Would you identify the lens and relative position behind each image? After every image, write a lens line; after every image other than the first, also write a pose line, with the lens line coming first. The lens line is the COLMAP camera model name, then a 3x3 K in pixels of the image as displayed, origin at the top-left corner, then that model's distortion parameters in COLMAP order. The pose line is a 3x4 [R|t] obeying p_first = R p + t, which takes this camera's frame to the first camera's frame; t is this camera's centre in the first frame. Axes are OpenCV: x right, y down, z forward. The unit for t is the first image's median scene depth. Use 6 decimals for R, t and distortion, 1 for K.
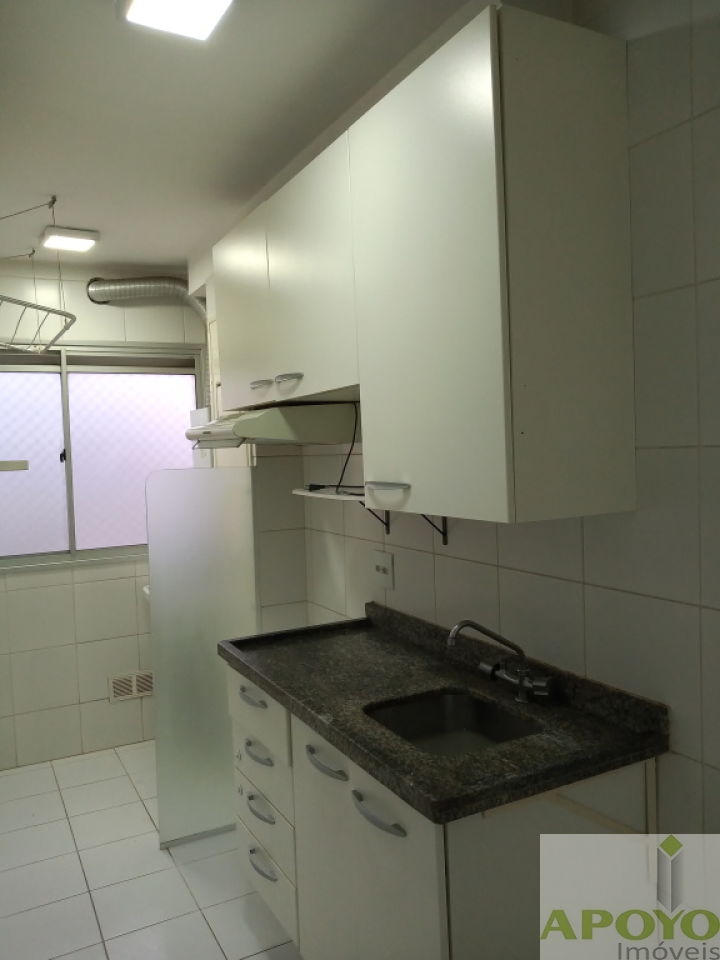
lens RADIAL K [[747.3, 0, 365.0], [0, 747.3, 480.0], [0, 0, 1]] dist [0.073533, -0.153952]
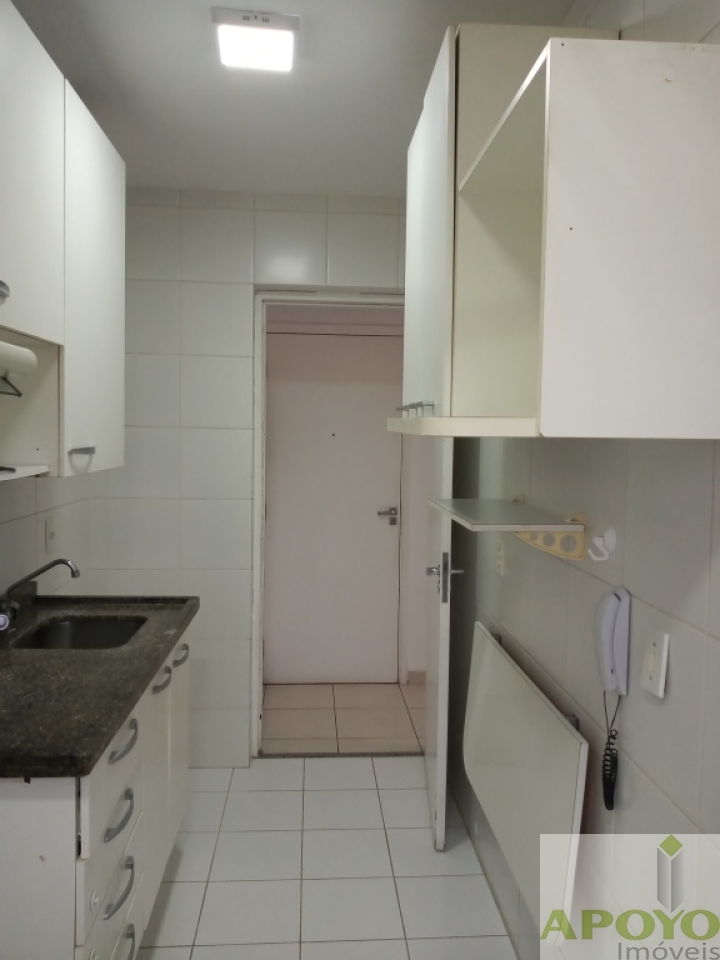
lens RADIAL K [[747.3, 0, 365.0], [0, 747.3, 480.0], [0, 0, 1]] dist [0.073533, -0.153952]
pose [[-0.914212, -0.007221, 0.405173, -0.759530], [0.029810, 0.995934, 0.085011, -0.029137], [-0.404139, 0.089796, -0.910279, 1.767439]]
